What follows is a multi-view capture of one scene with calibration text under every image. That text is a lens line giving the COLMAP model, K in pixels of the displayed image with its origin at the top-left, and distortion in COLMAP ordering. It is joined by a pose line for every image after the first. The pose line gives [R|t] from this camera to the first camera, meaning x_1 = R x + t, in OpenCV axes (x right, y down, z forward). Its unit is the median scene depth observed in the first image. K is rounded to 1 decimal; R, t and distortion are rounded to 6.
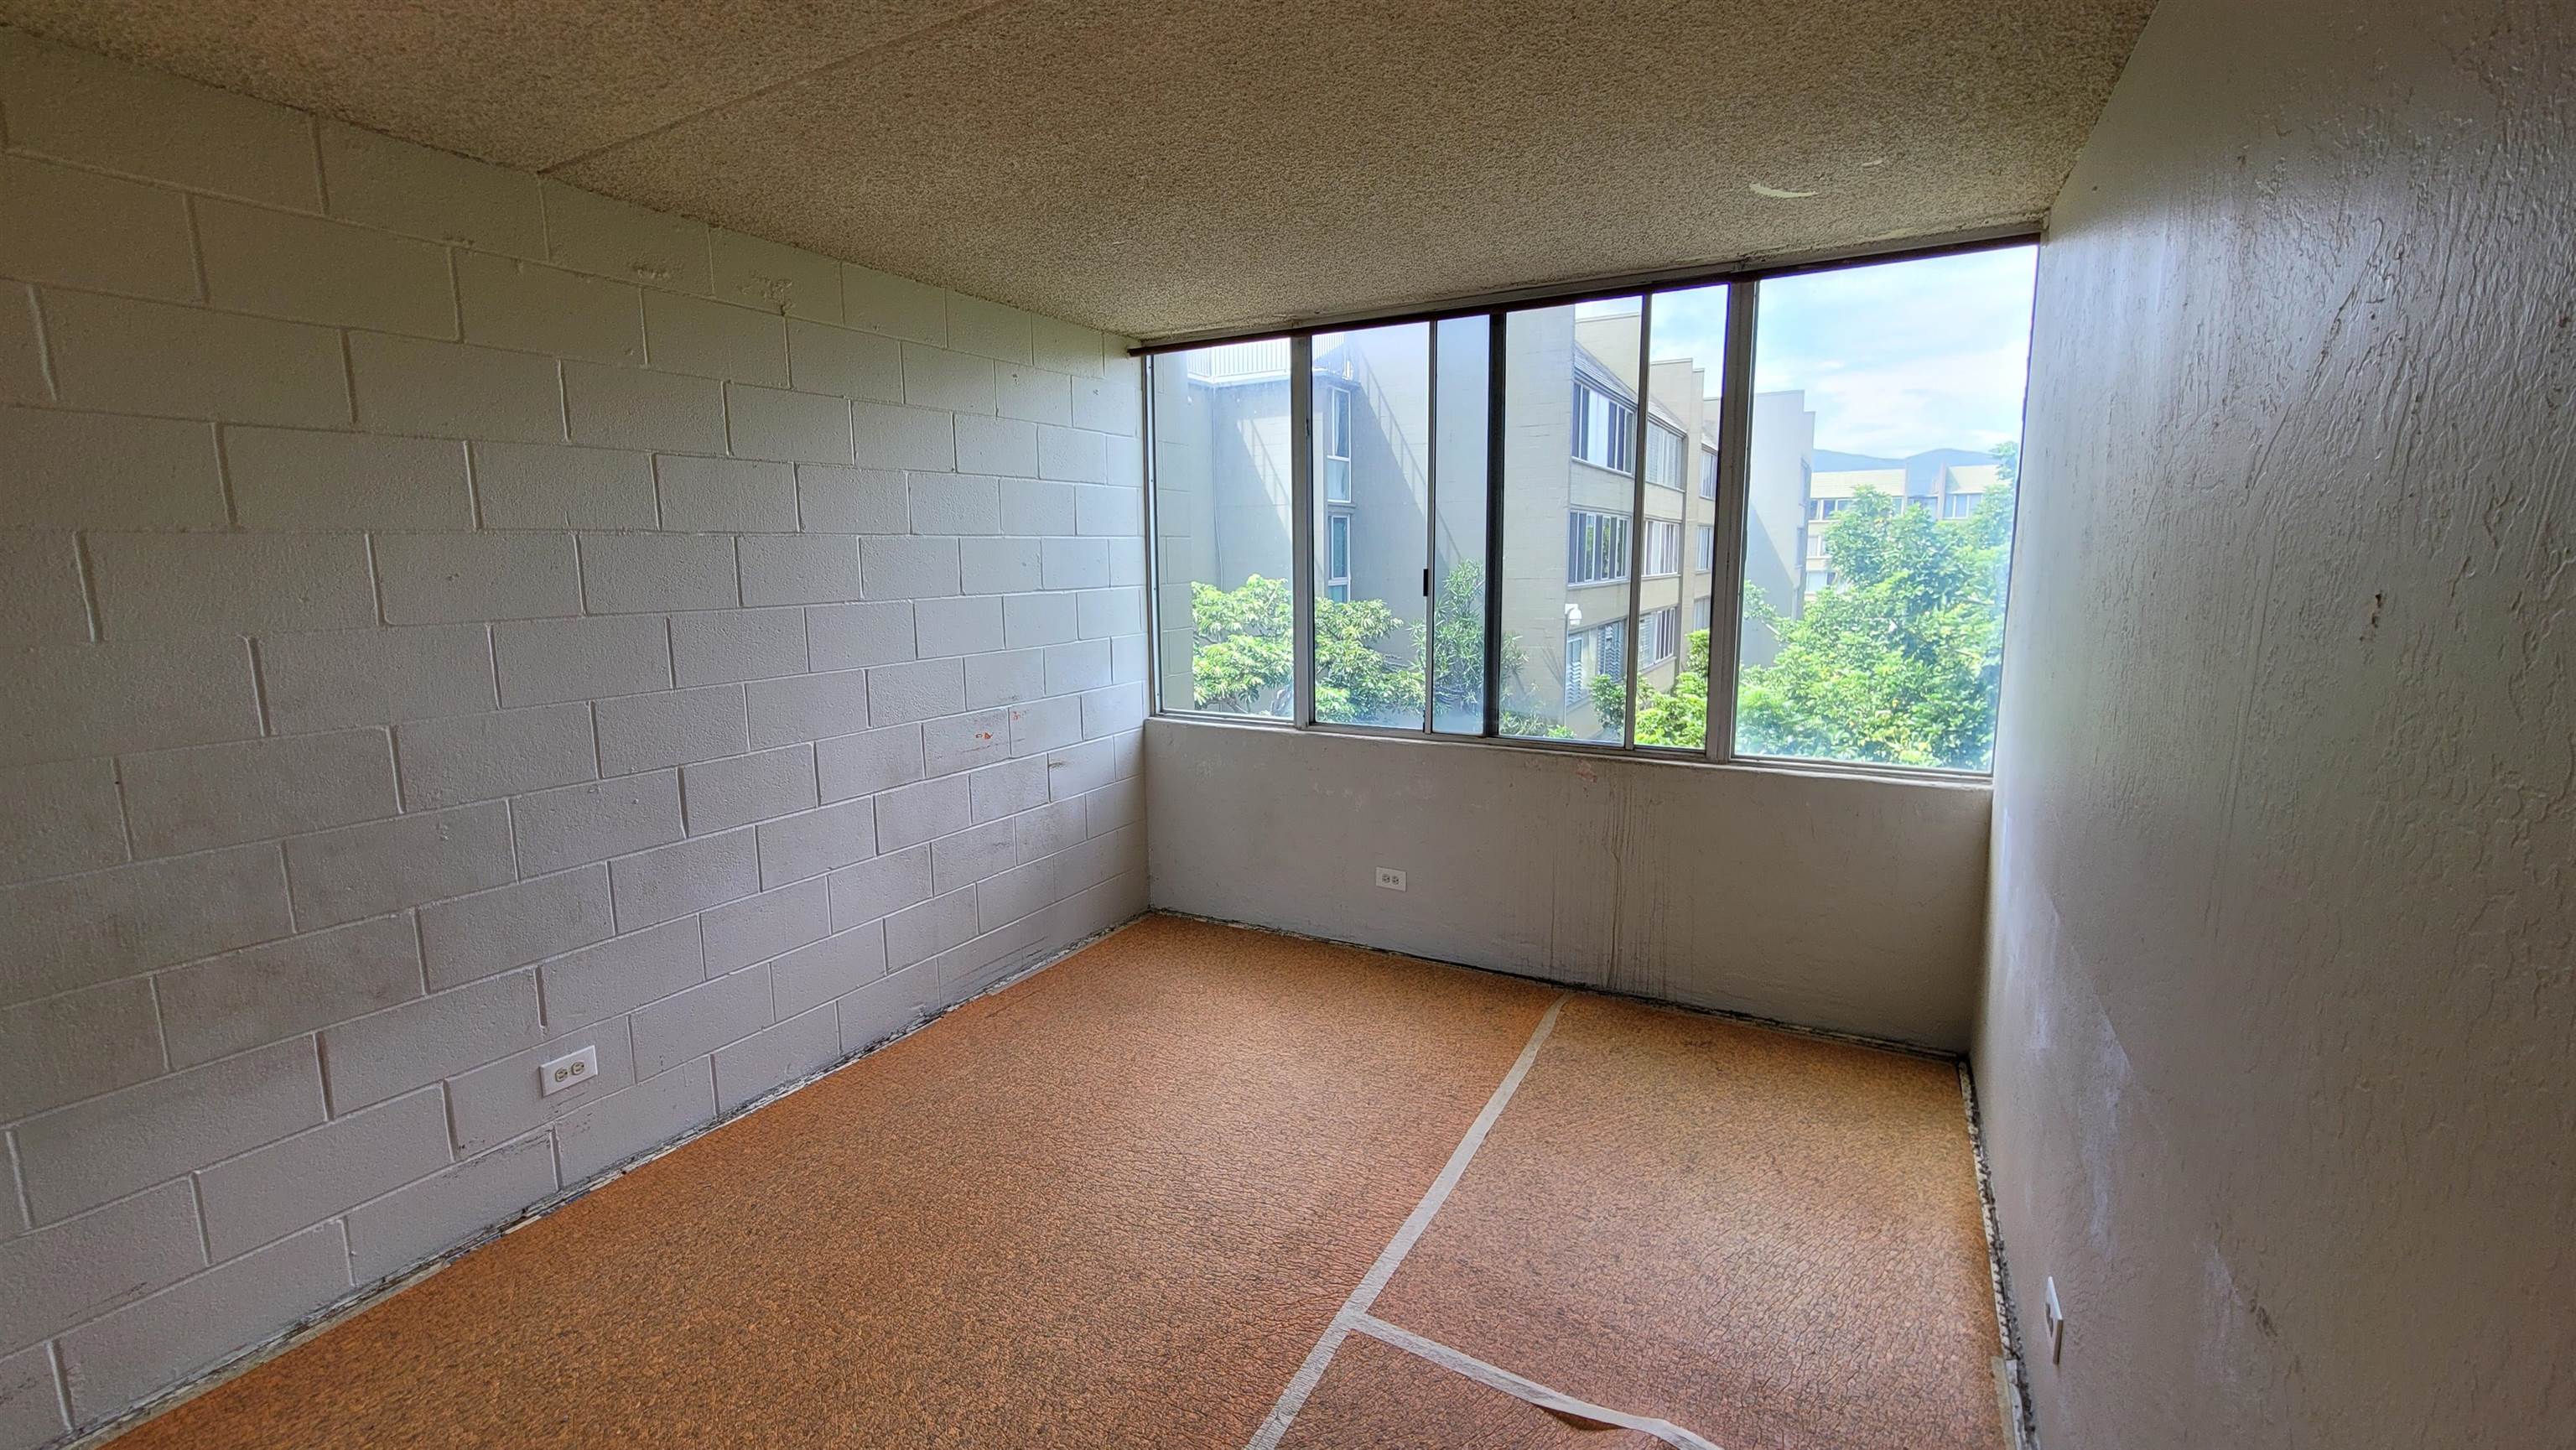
lens RADIAL K [[1061.1, 0, 1266.5], [0, 1061.1, 704.6], [0, 0, 1]] dist [-0.006069, 0.000587]
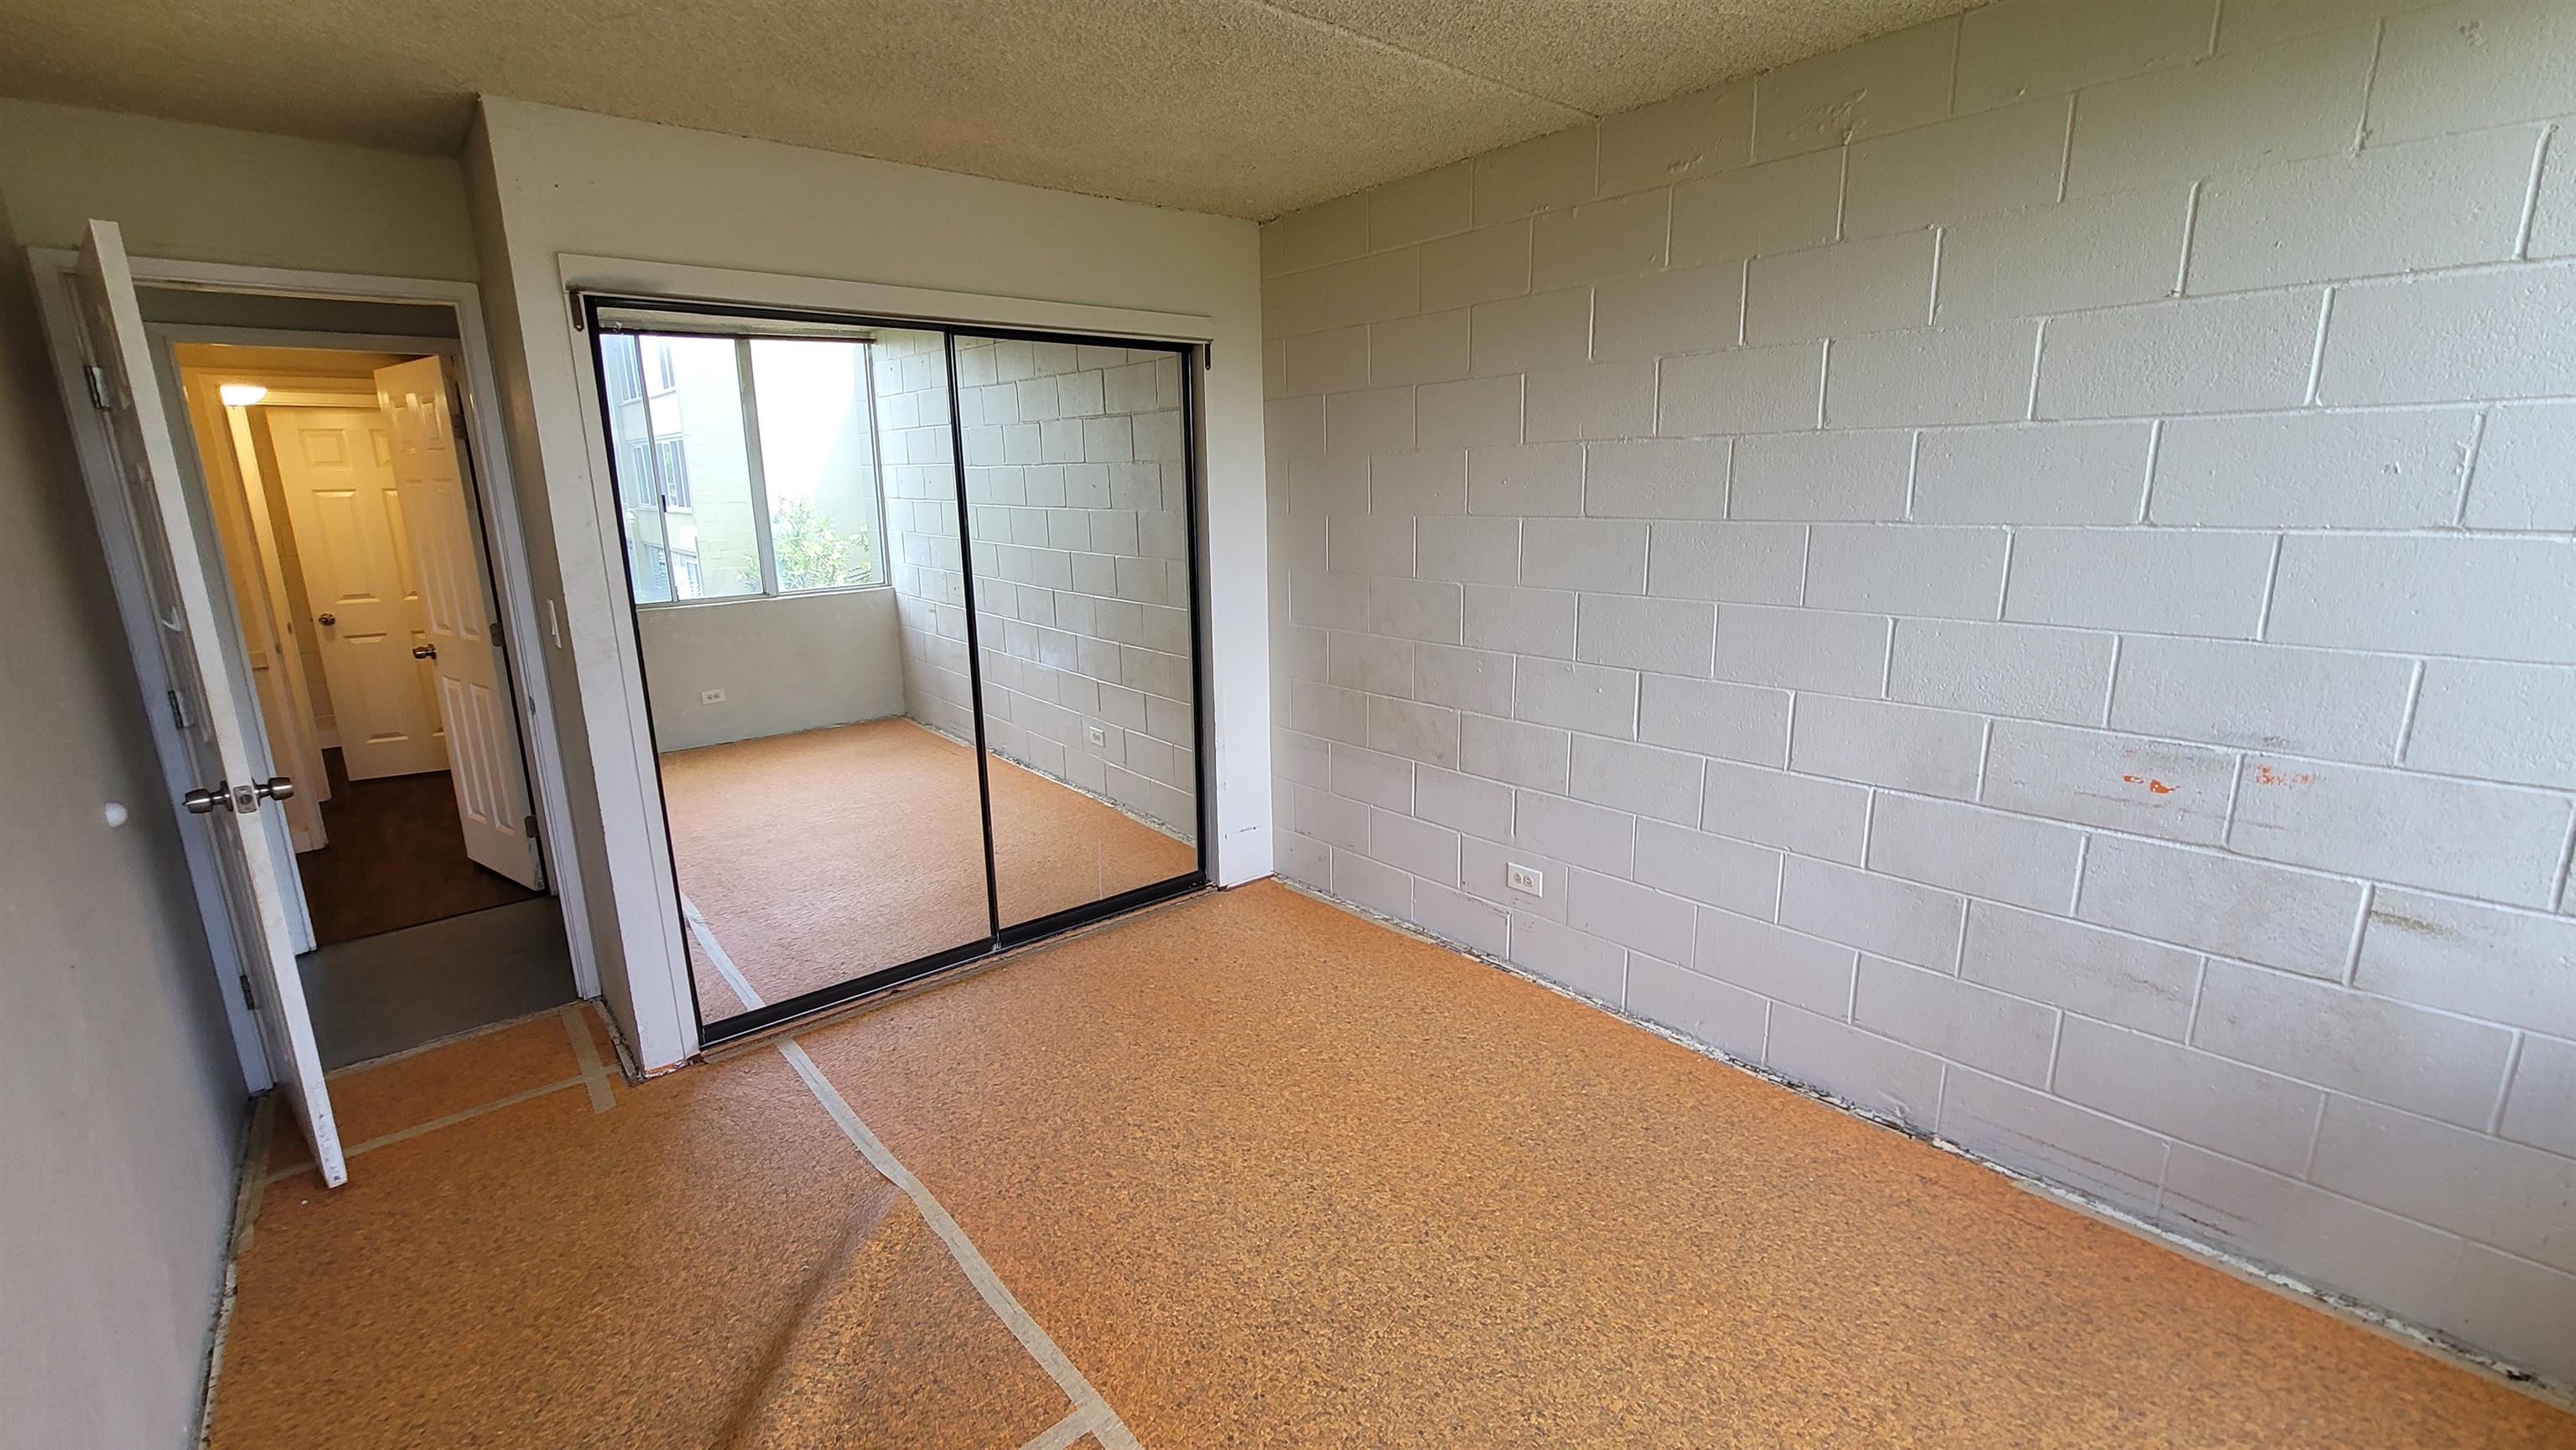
lens RADIAL K [[1061.1, 0, 1280.9], [0, 1061.1, 718.2], [0, 0, 1]] dist [-0.006069, 0.000587]
pose [[-0.327815, 0.227224, -0.917010, 0.499717], [-0.107893, 0.955291, 0.275279, -0.139894], [0.938561, 0.189180, -0.288643, 0.953056]]
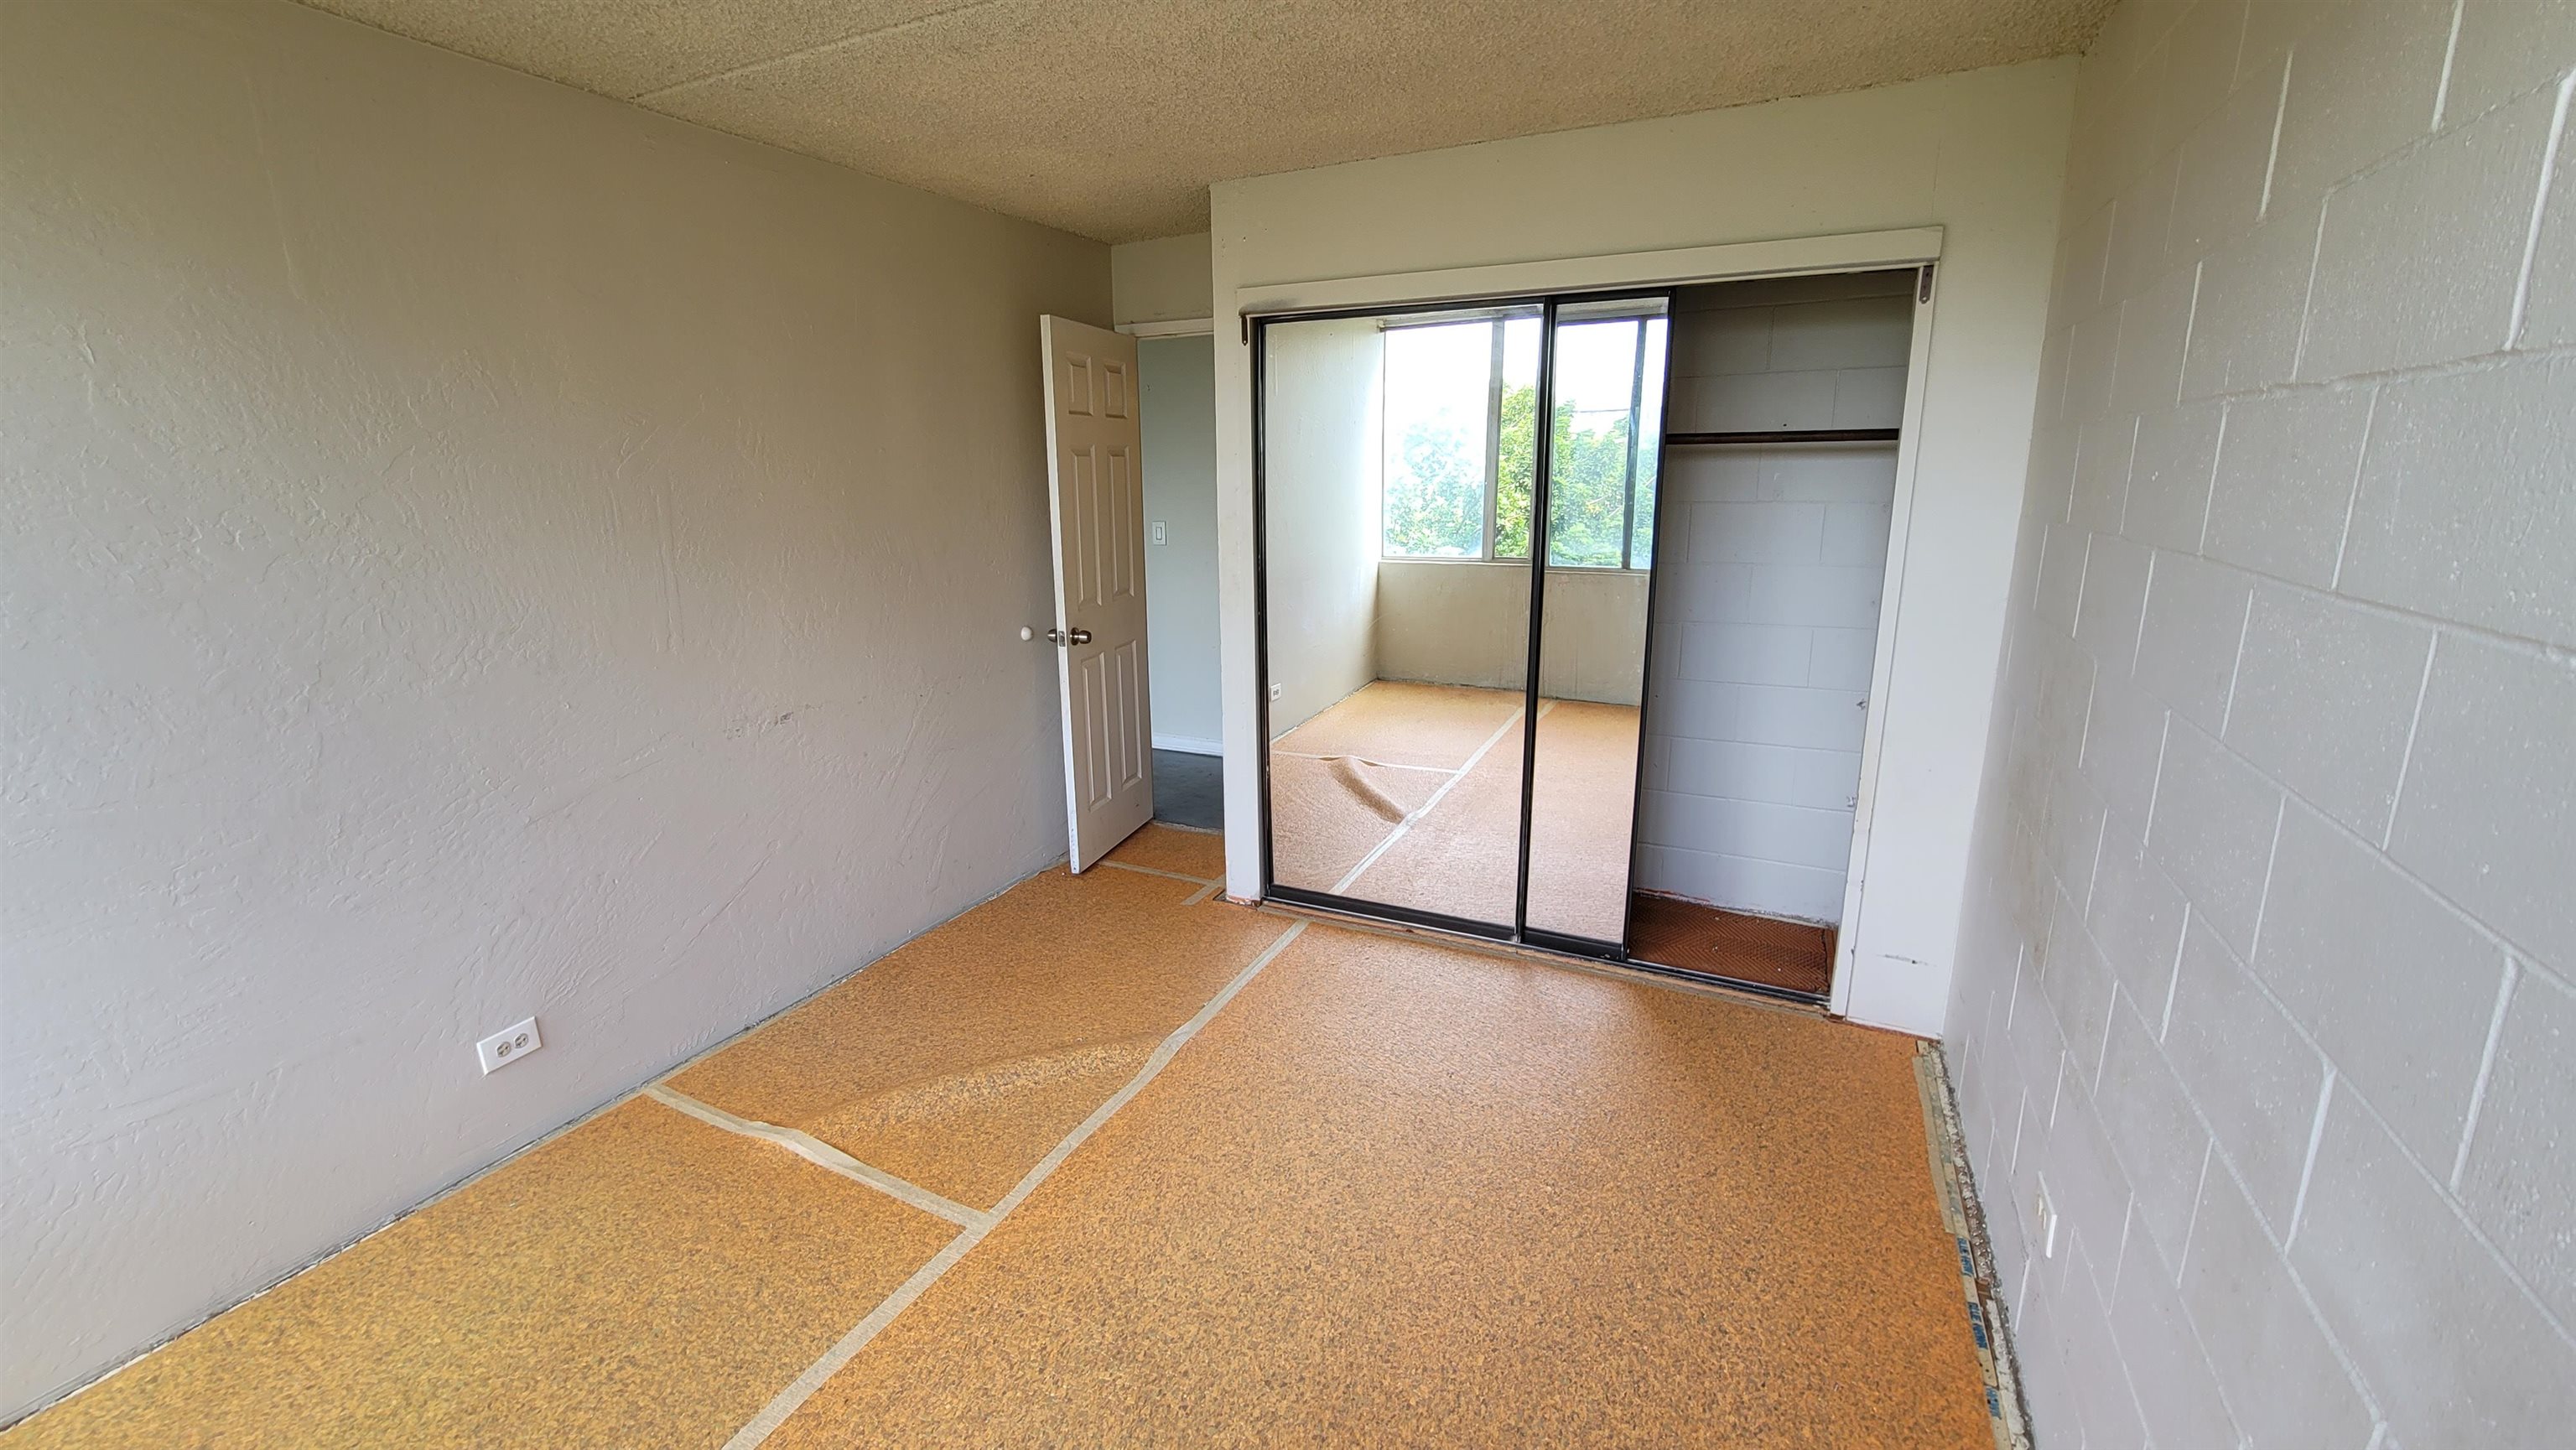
lens RADIAL K [[1061.1, 0, 1266.5], [0, 1061.1, 722.9], [0, 0, 1]] dist [-0.006069, 0.000587]
pose [[-0.997815, 0.035674, -0.055611, -0.116980], [0.012487, 0.928355, 0.371485, -0.190221], [0.064879, 0.369979, -0.926772, 1.341730]]
